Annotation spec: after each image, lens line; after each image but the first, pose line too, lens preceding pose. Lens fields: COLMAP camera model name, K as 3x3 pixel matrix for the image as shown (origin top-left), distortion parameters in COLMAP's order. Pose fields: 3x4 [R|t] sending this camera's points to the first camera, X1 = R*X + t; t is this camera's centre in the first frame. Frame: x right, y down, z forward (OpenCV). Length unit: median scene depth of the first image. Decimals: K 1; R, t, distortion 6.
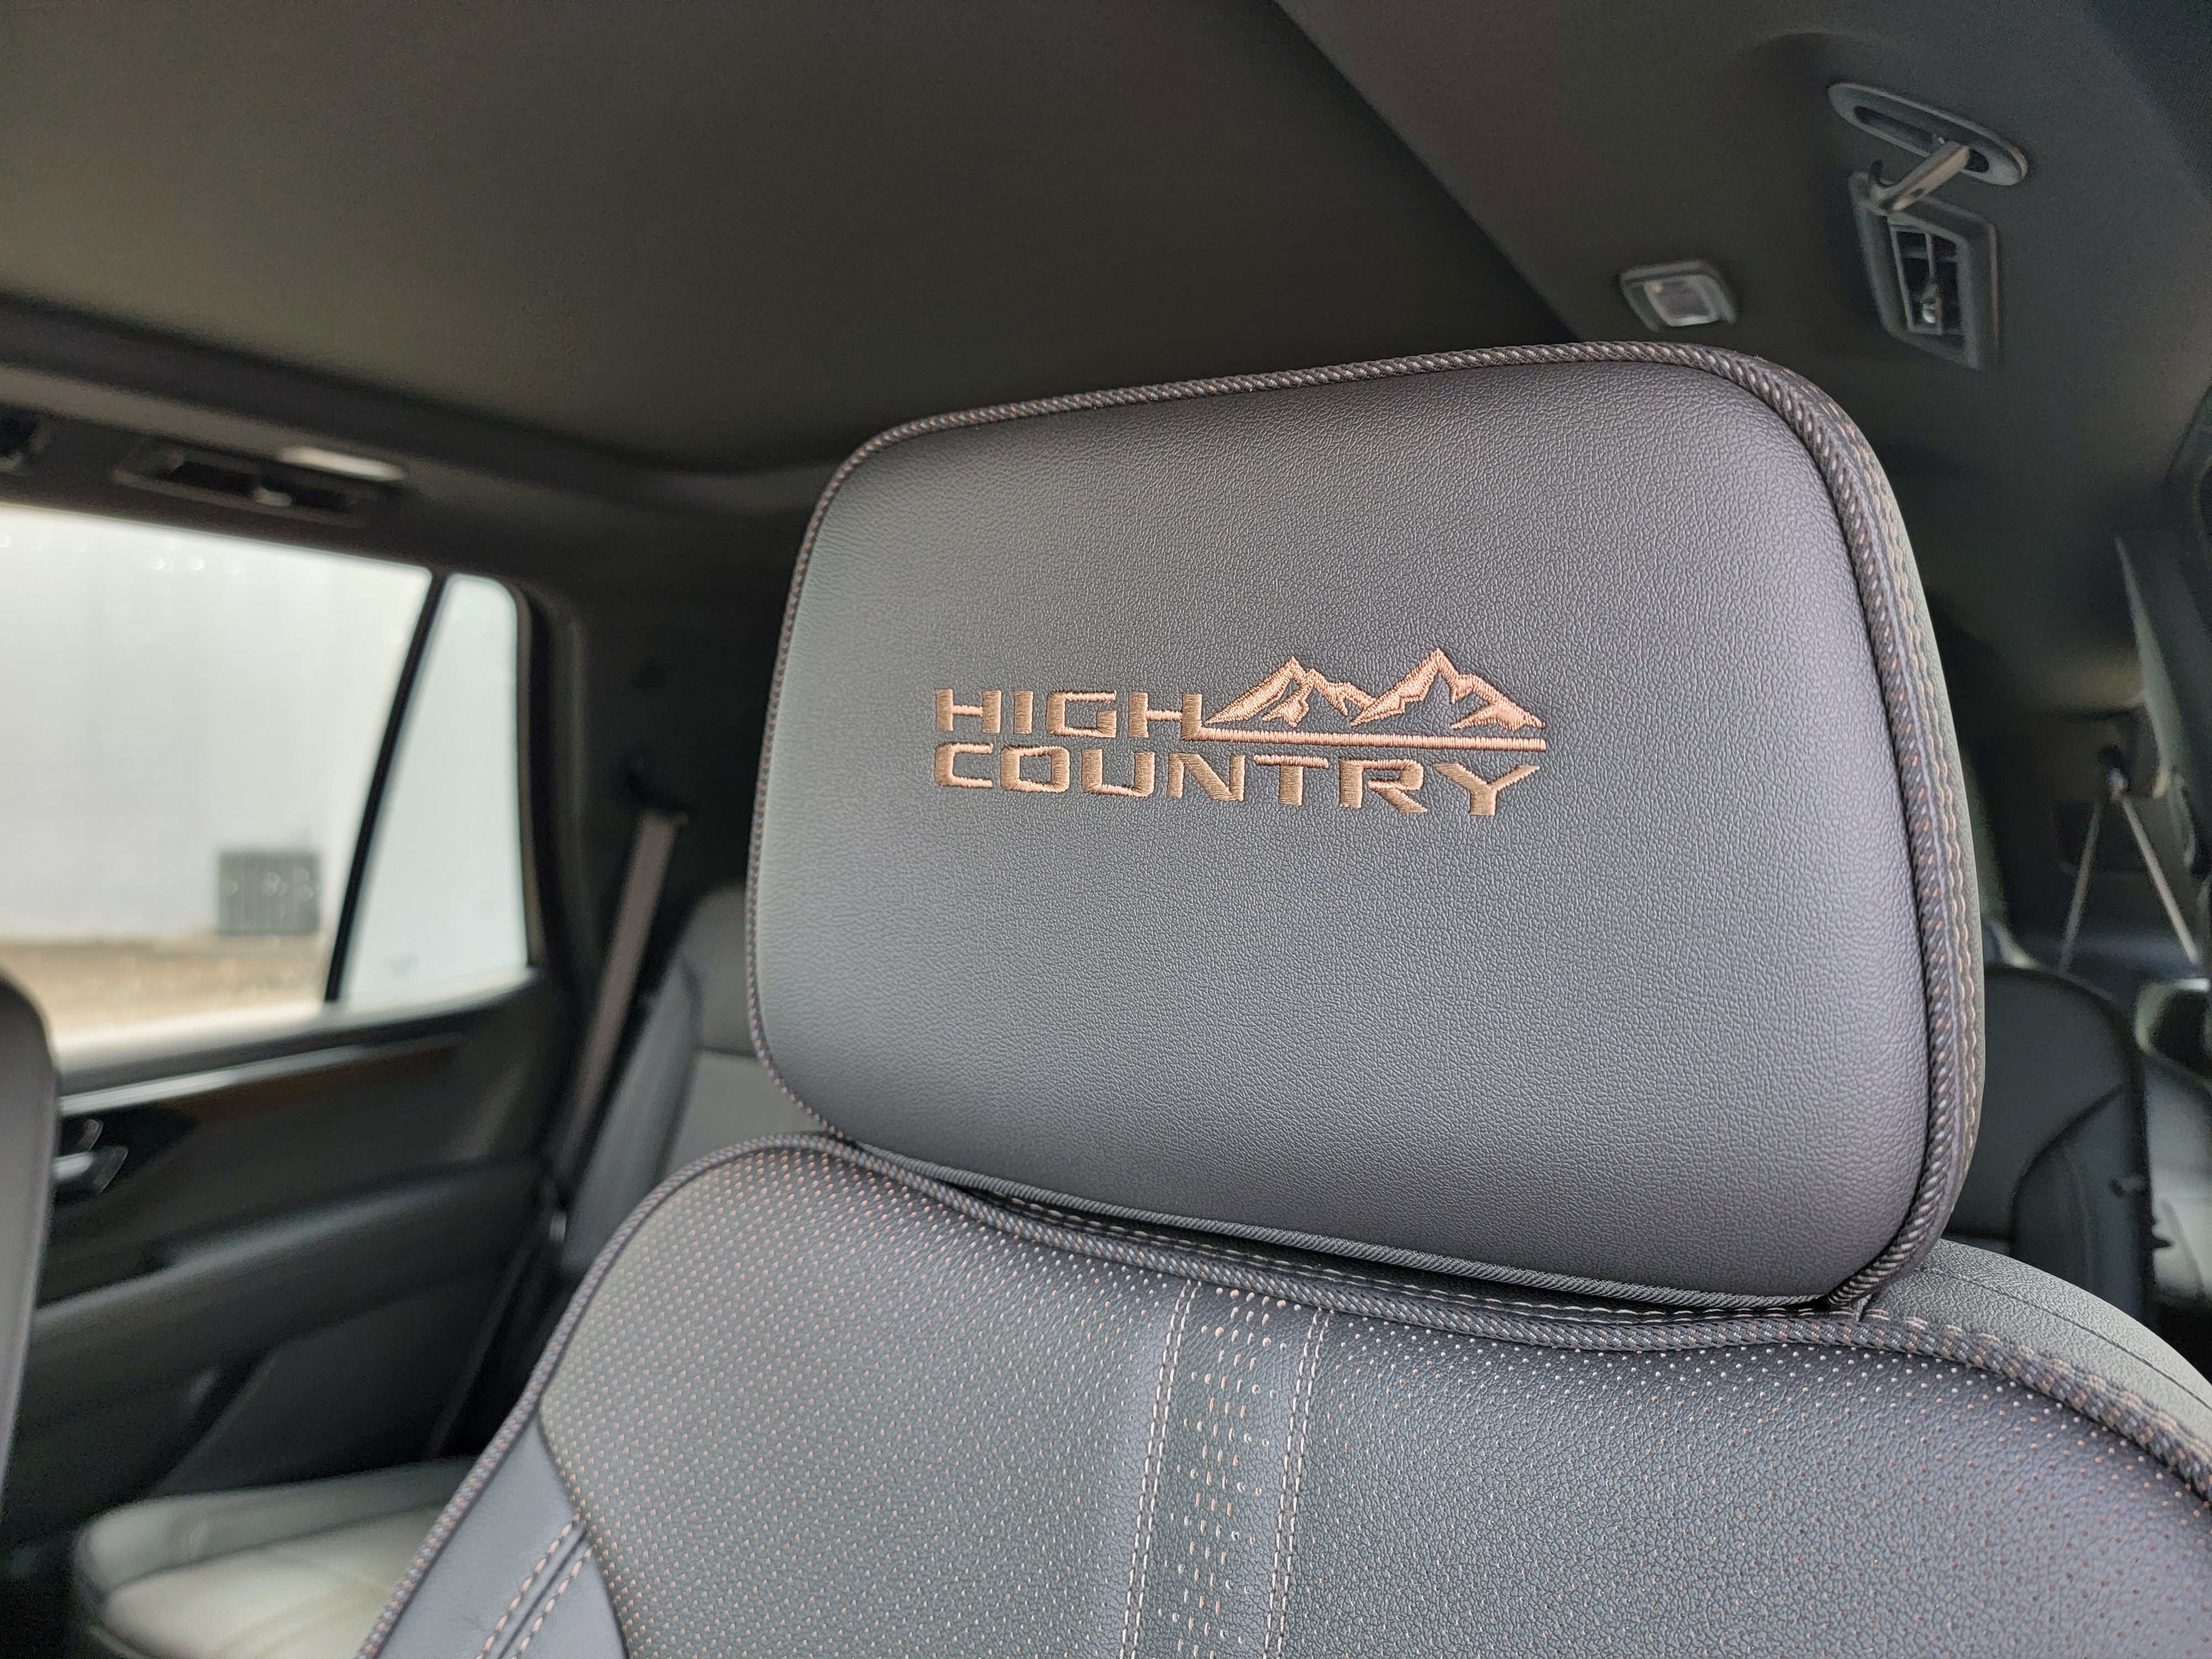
lens RADIAL K [[1572.4, 0, 1074.6], [0, 1572.4, 807.6], [0, 0, 1]] dist [0.087931, -0.083734]
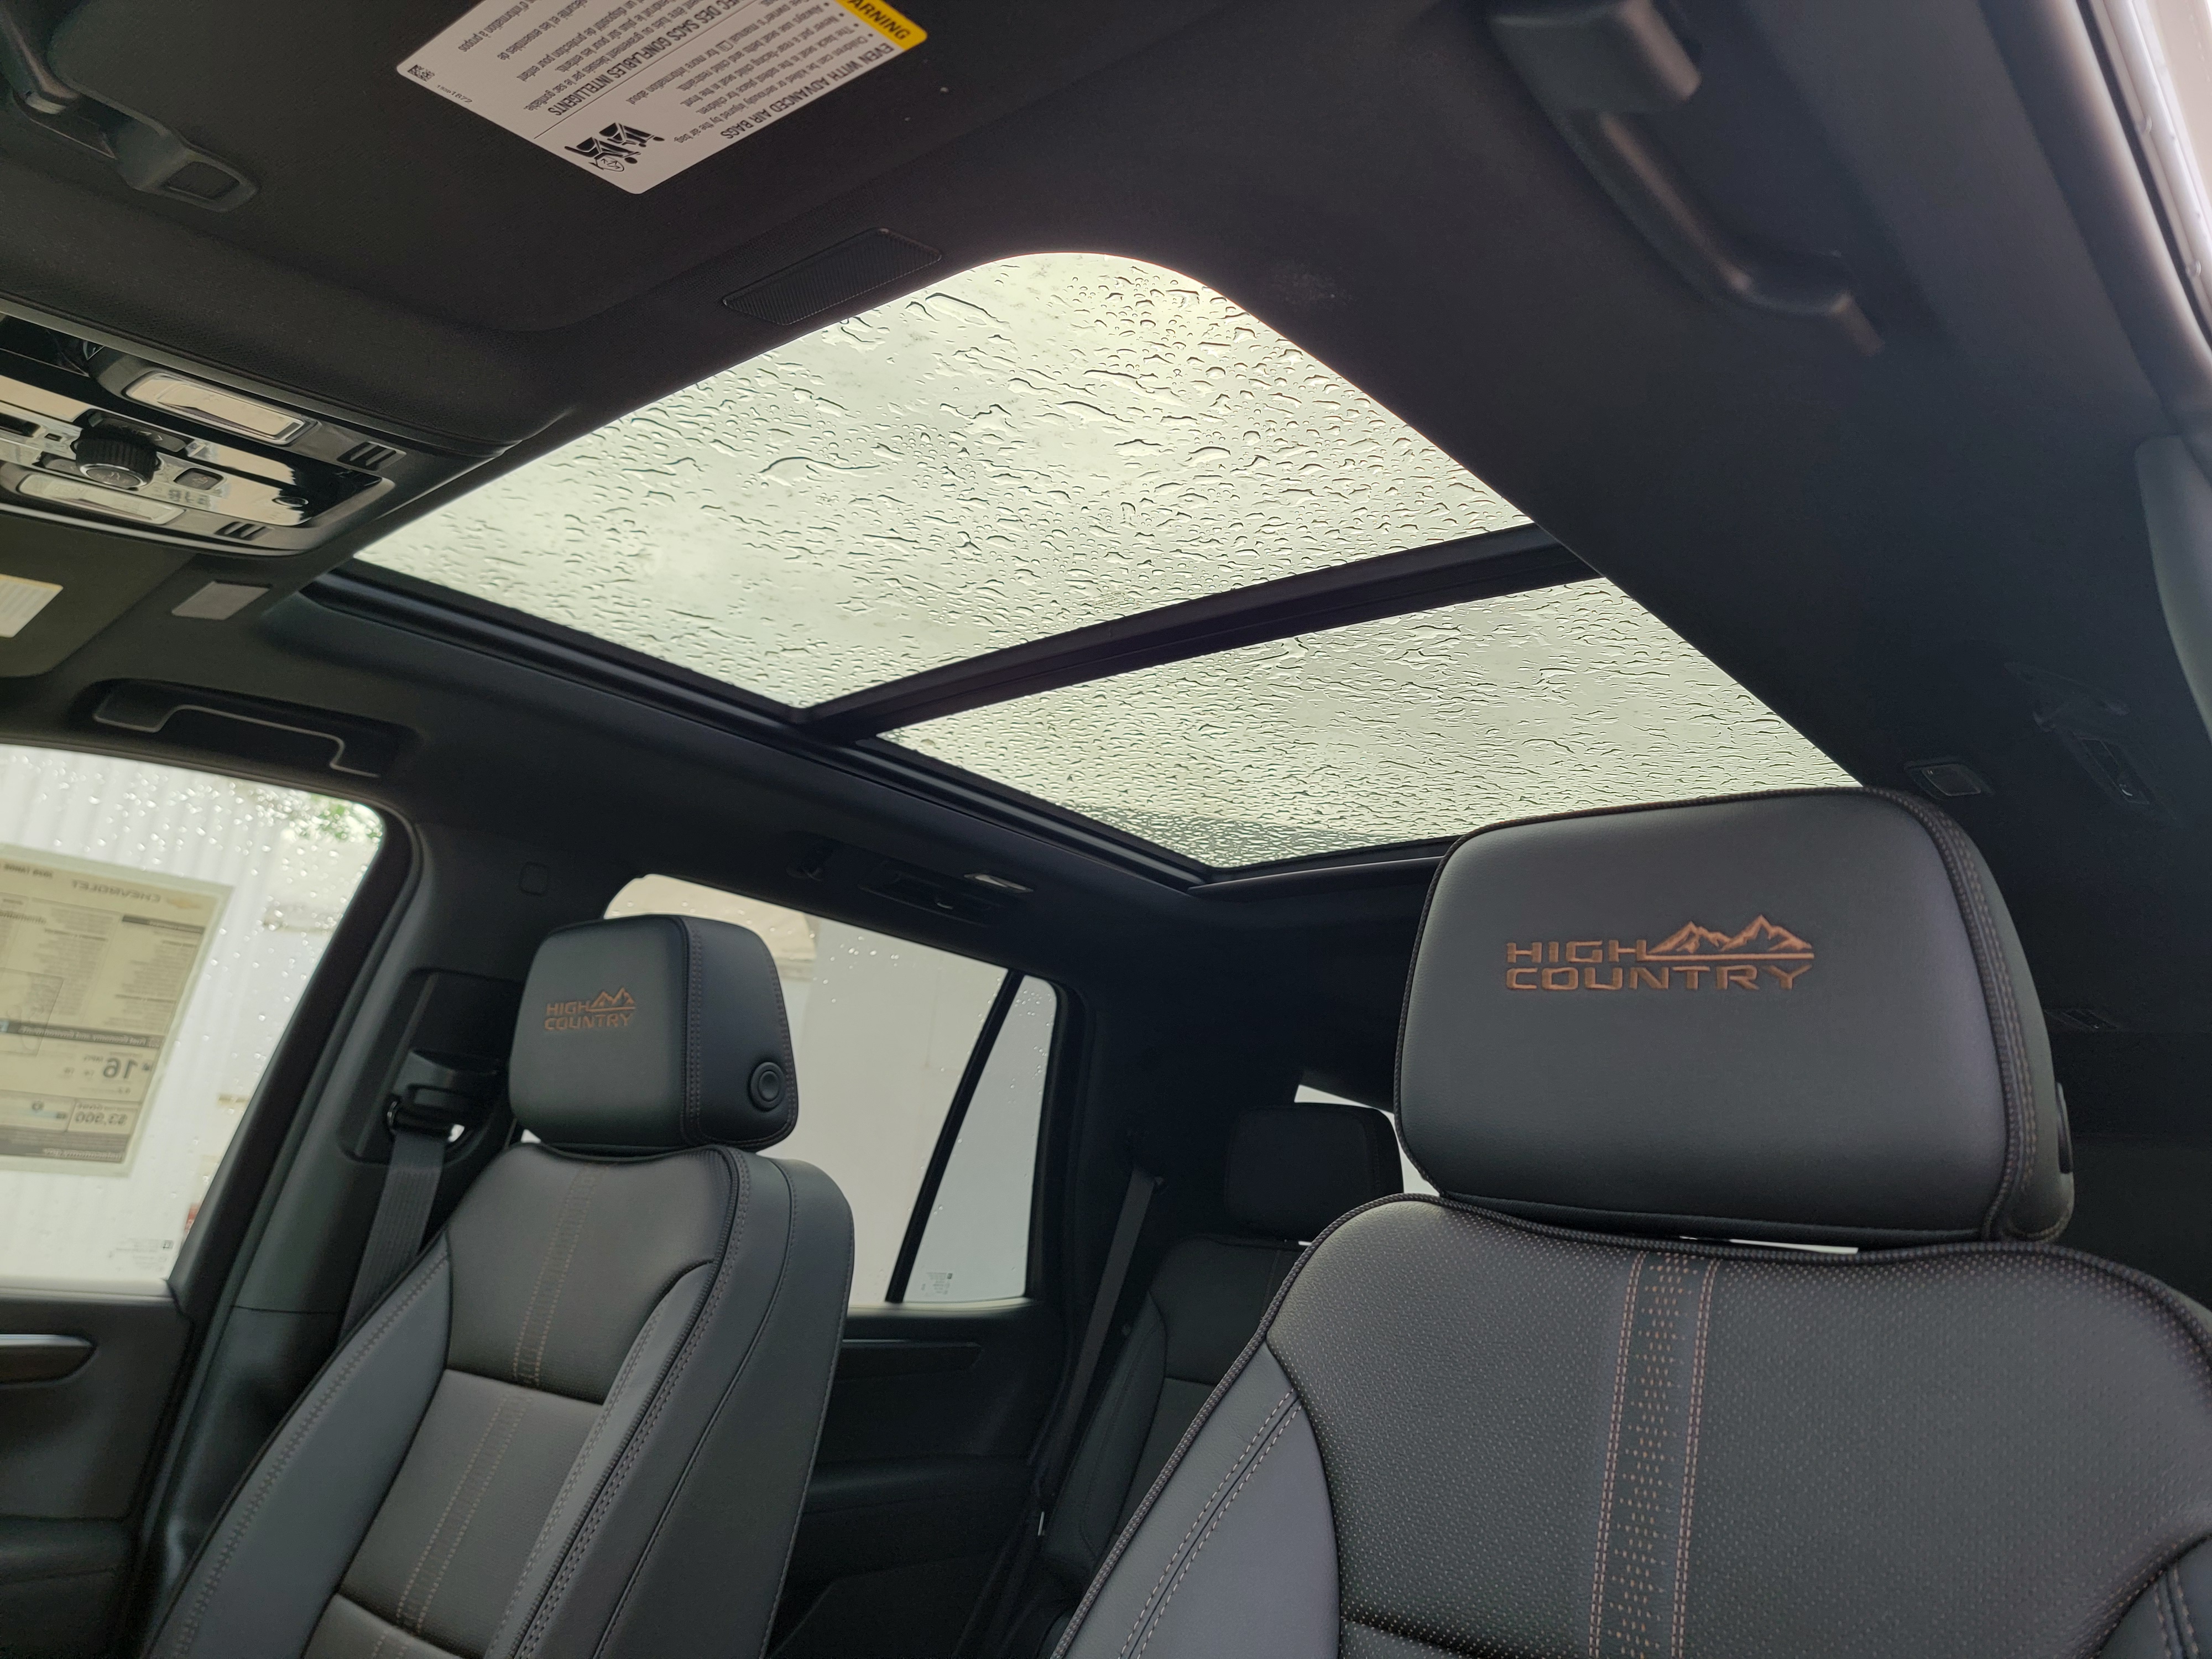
lens RADIAL K [[1542.3, 0, 1106.0], [0, 1542.3, 829.5], [0, 0, 1]] dist [0.081806, -0.069948]
pose [[0.976731, 0.017702, -0.213735, -0.176538], [-0.077251, 0.958731, -0.273618, 0.398416], [0.200071, 0.283762, 0.937790, -1.115617]]
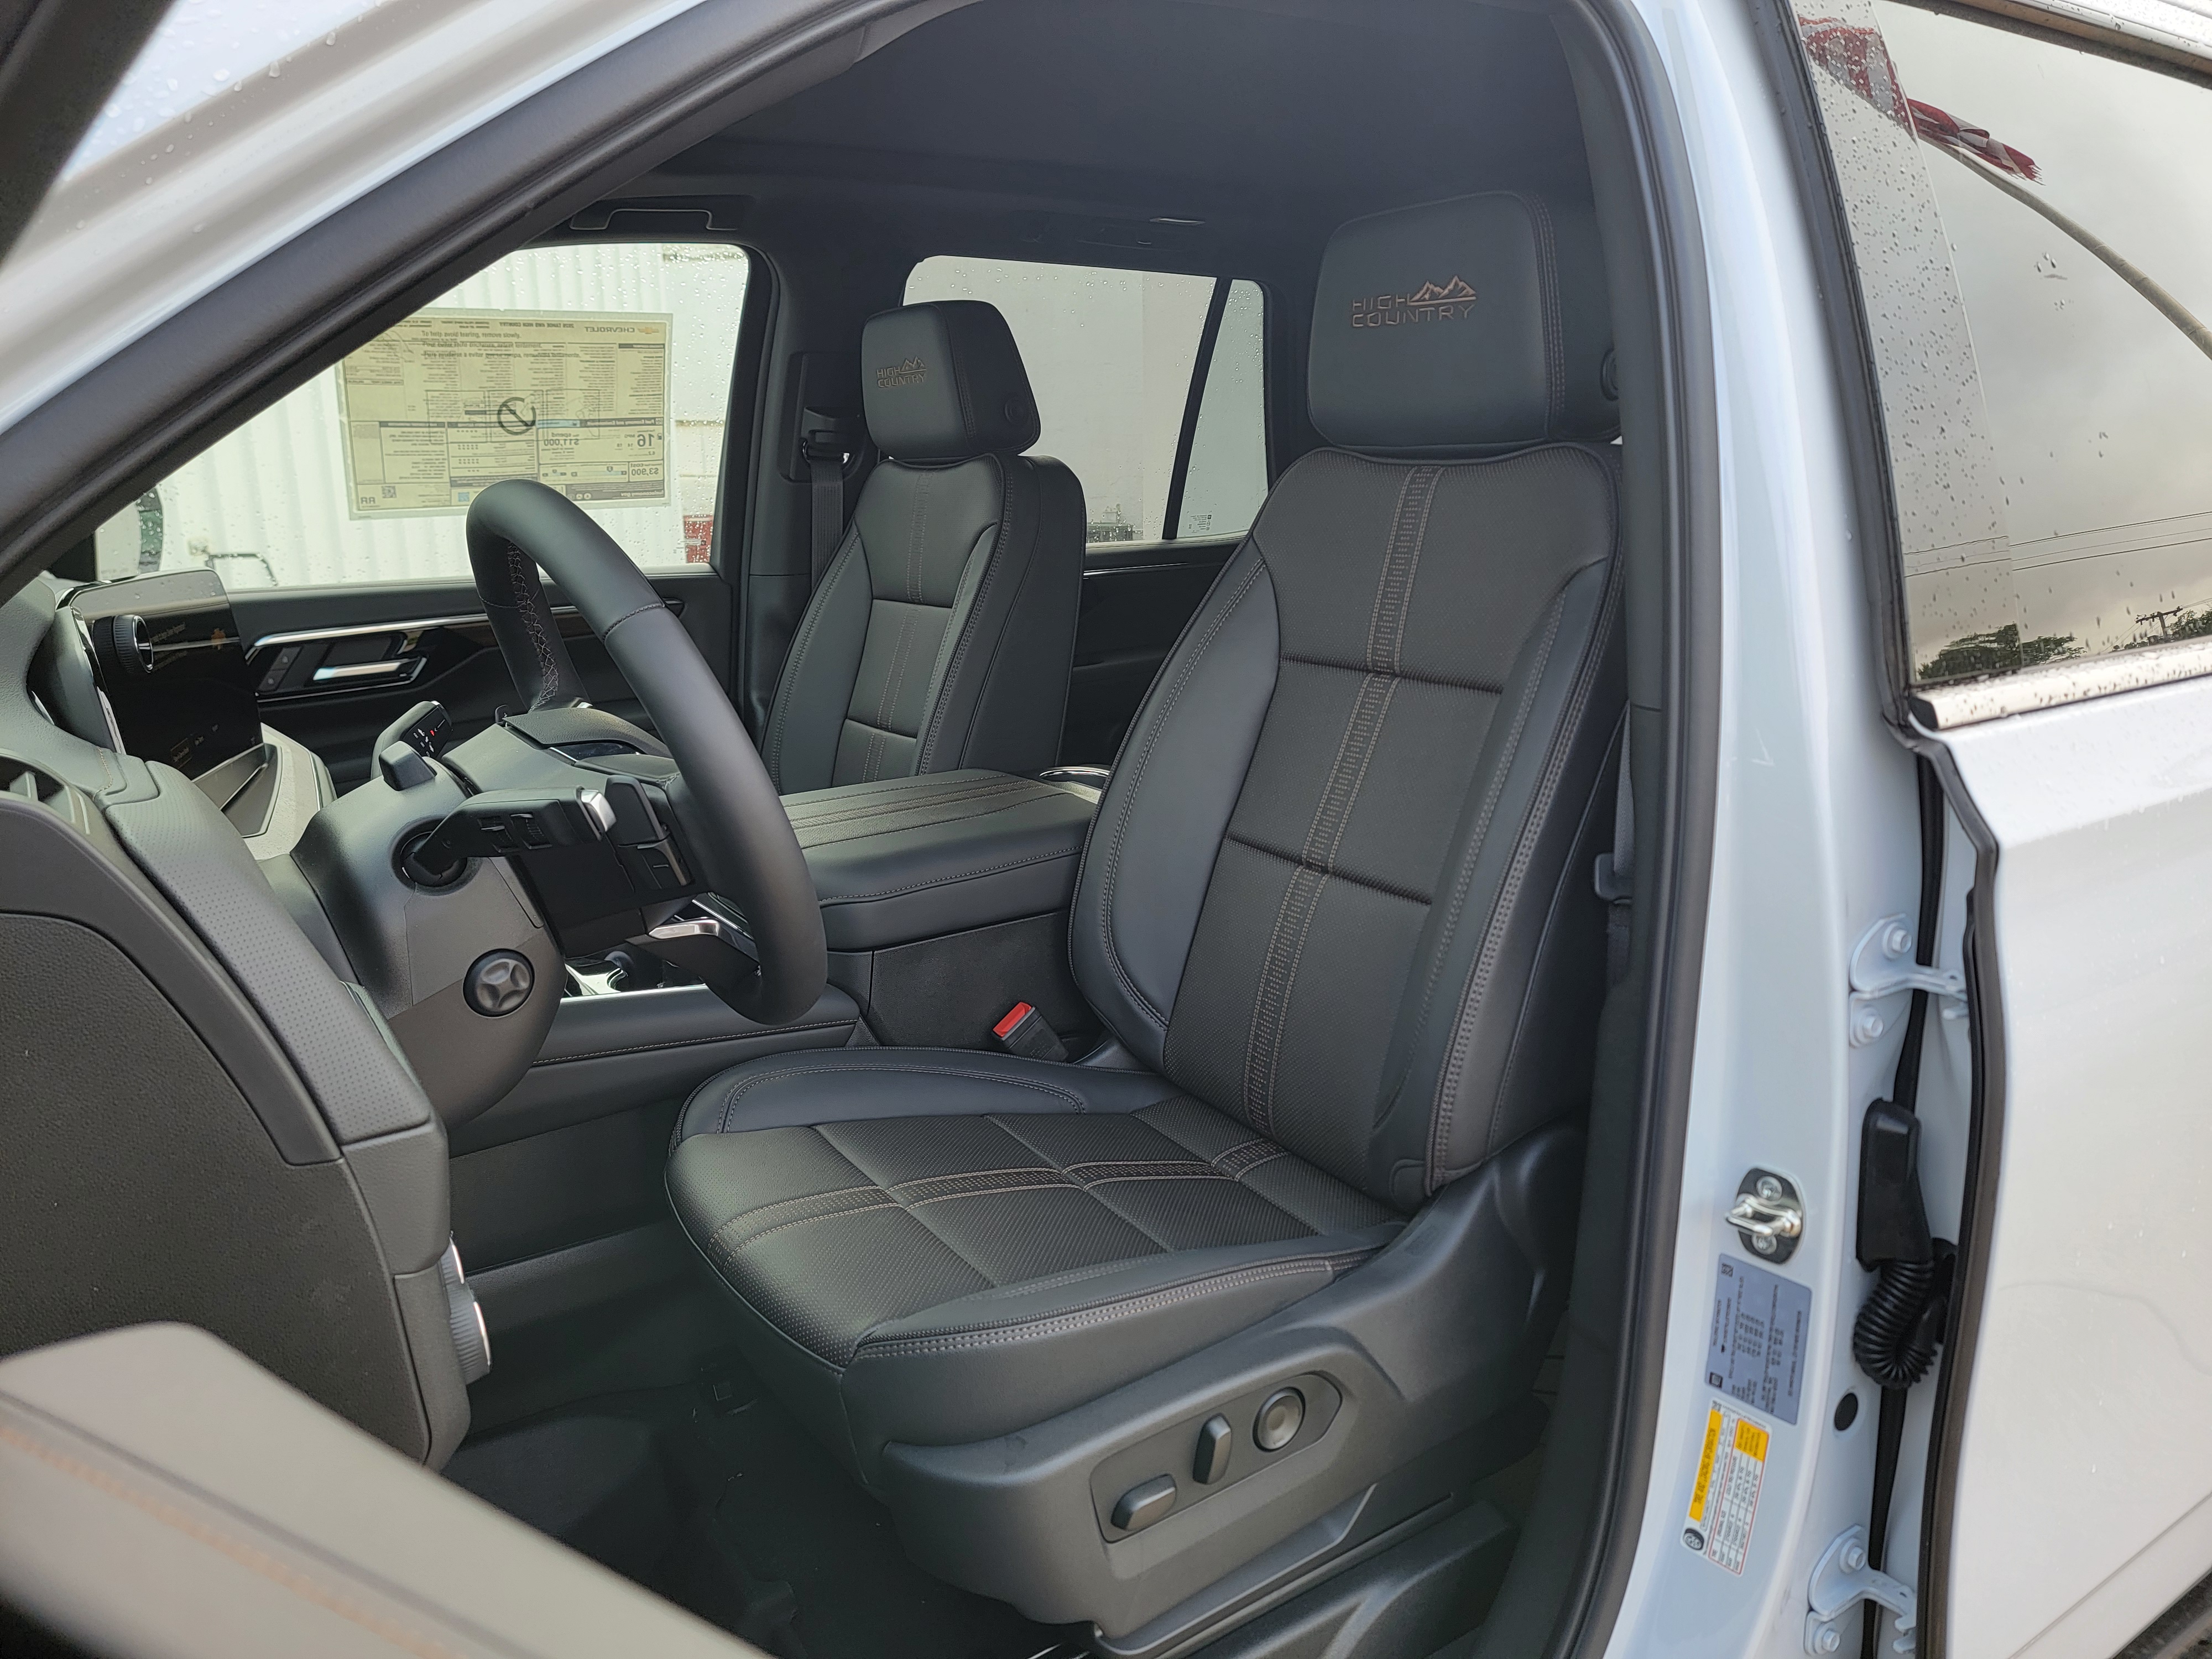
lens RADIAL K [[1511.5, 0, 1118.7], [0, 1511.5, 807.0], [0, 0, 1]] dist [0.087444, -0.088430]
pose [[0.902013, 0.060567, -0.427439, 1.049142], [0.026466, 0.980489, 0.194782, 0.386848], [0.430897, -0.187008, 0.882811, -2.661445]]
